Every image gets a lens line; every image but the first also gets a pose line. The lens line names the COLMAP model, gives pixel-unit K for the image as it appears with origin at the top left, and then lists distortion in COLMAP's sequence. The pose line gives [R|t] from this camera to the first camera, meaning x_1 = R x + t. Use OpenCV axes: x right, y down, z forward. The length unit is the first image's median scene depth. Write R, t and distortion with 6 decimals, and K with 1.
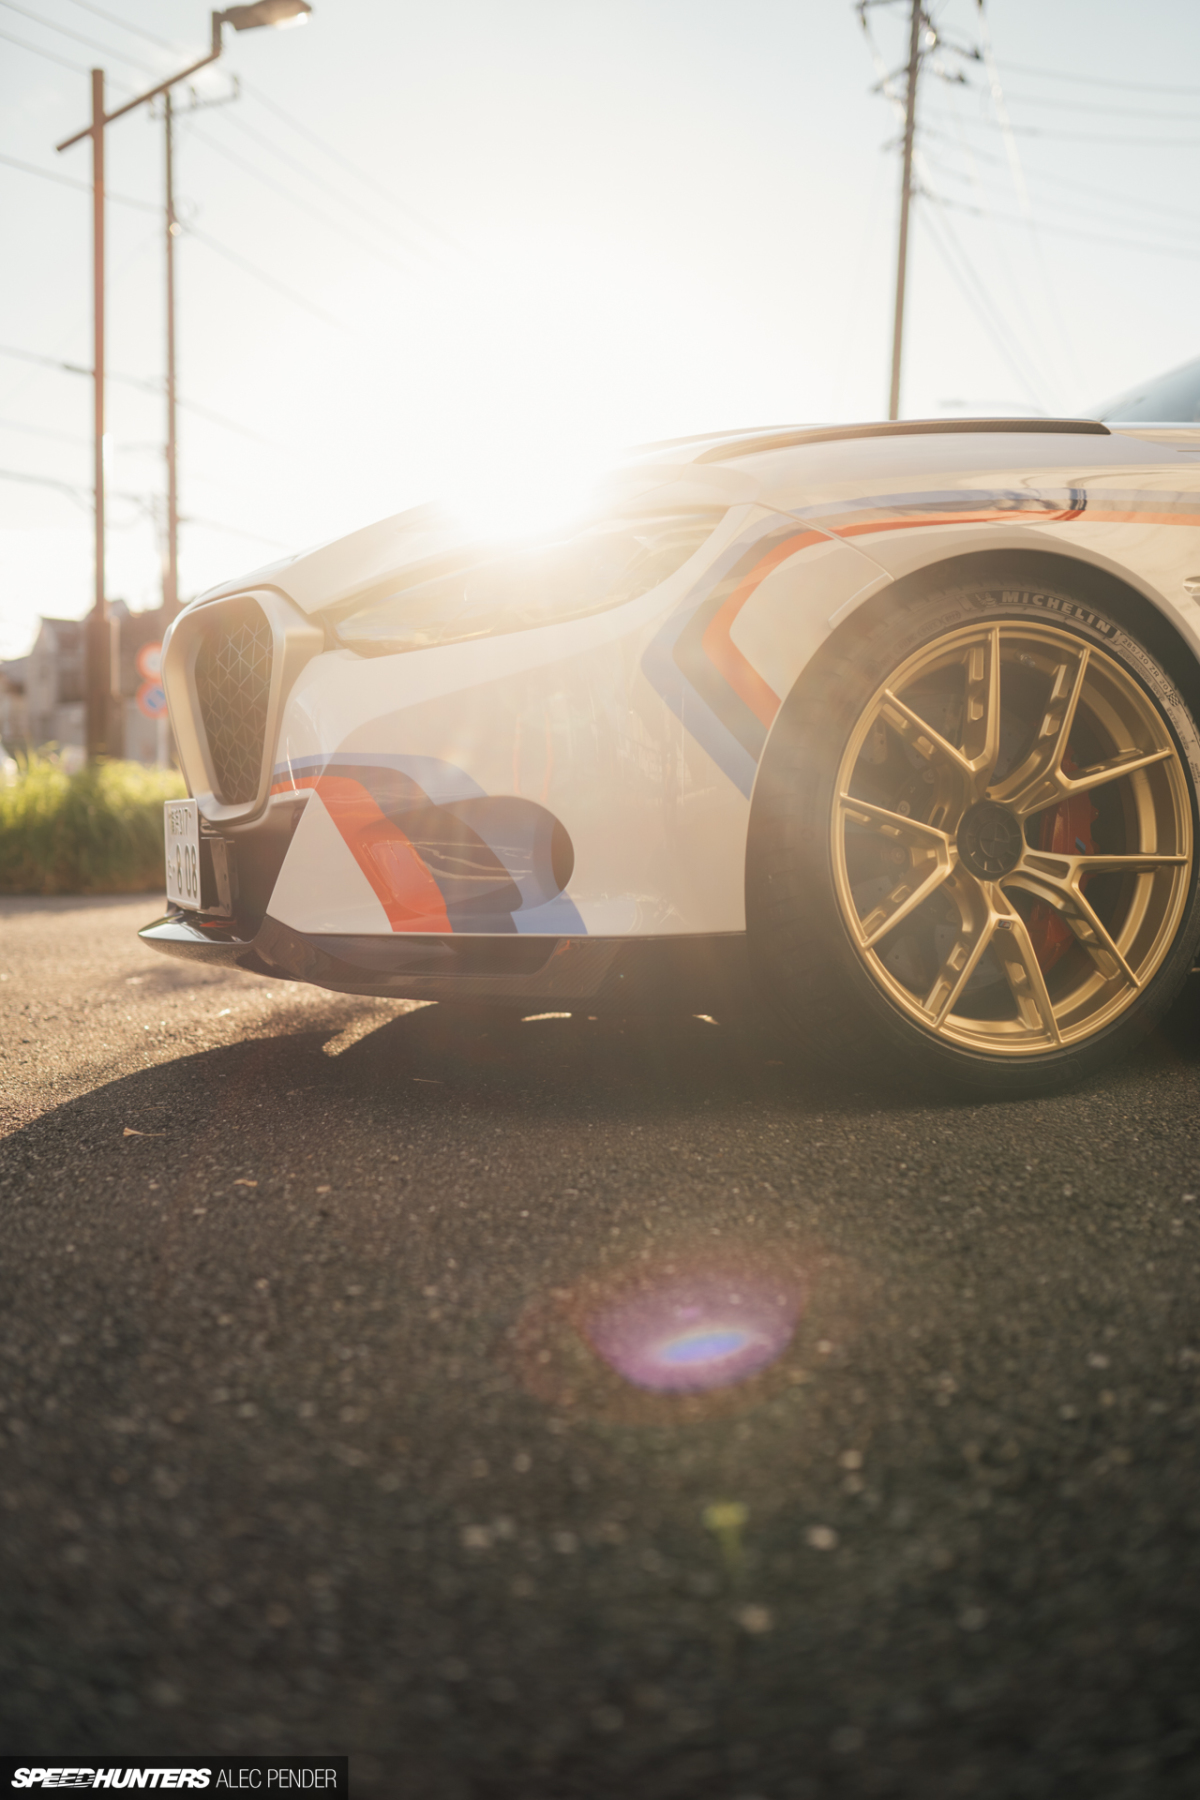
lens RADIAL K [[1736.9, 0, 600.0], [0, 1736.9, 900.0], [0, 0, 1]] dist [-0.071623, 0.115034]
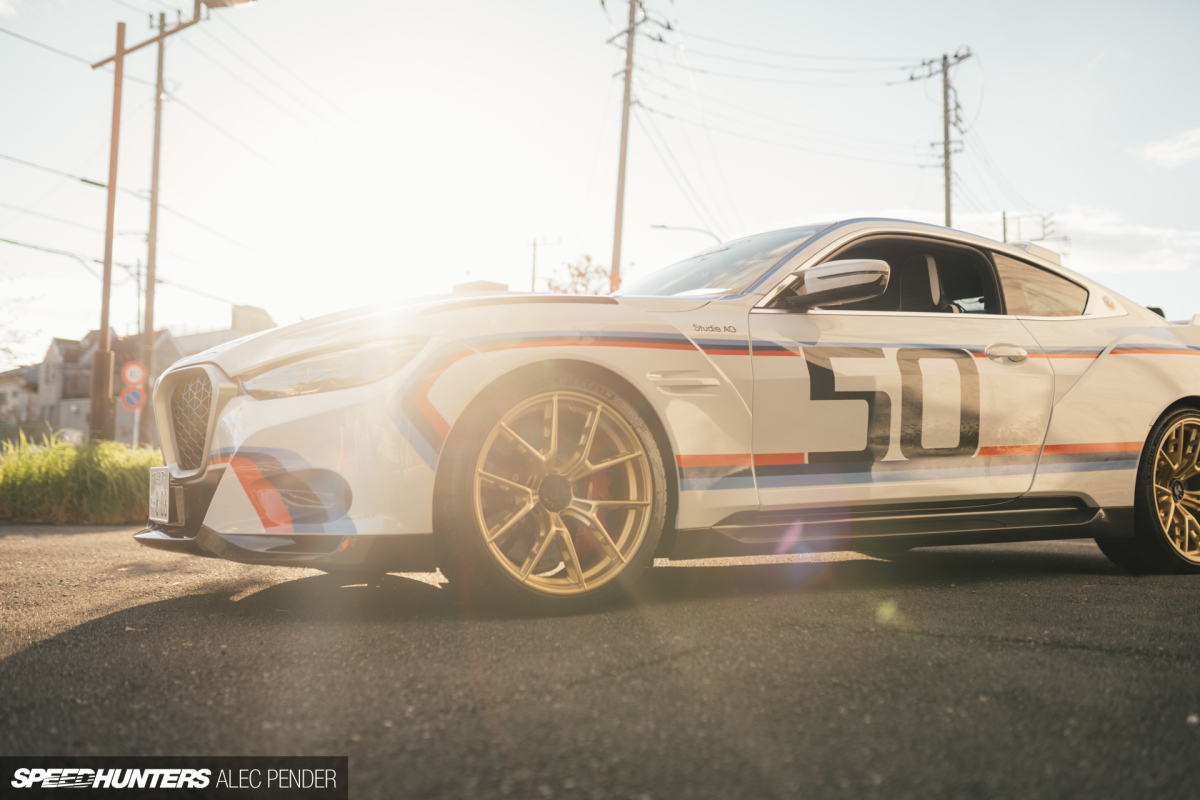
lens RADIAL K [[1157.9, 0, 600.0], [0, 1157.9, 400.0], [0, 0, 1]] dist [-0.071623, 0.115034]
pose [[0.990133, 0.024737, 0.137928, 0.081297], [-0.008017, 0.992683, -0.120482, 0.022835], [-0.139899, 0.118188, 0.983087, -0.417782]]
